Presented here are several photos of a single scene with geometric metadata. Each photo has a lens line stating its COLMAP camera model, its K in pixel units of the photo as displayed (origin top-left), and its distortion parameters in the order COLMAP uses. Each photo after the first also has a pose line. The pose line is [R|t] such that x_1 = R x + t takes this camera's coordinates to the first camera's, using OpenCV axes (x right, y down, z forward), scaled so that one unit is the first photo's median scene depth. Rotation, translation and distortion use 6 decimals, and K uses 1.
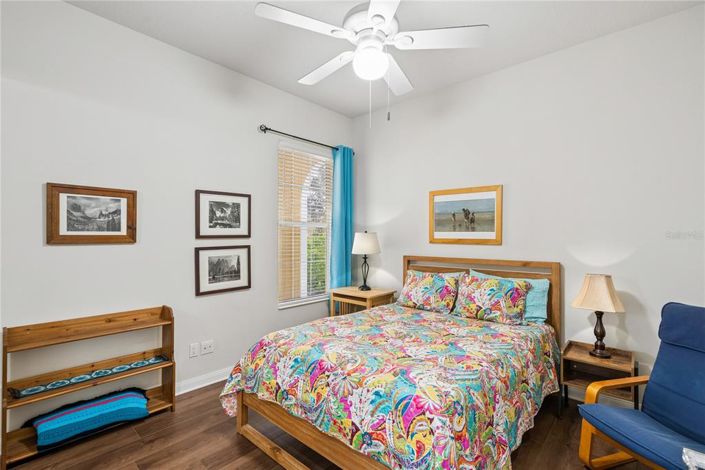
lens RADIAL K [[323.7, 0, 357.5], [0, 323.7, 233.0], [0, 0, 1]] dist [-0.007037, 0.001703]
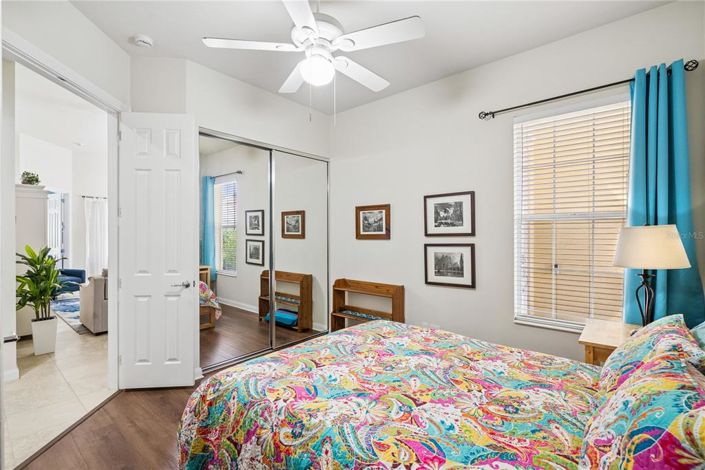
lens RADIAL K [[323.7, 0, 354.7], [0, 323.7, 236.0], [0, 0, 1]] dist [-0.007037, 0.001703]
pose [[0.028806, 0.003410, -0.999579, 0.683721], [0.014507, 0.999887, 0.003830, 0.007052], [0.999480, -0.014611, 0.028753, 0.685028]]
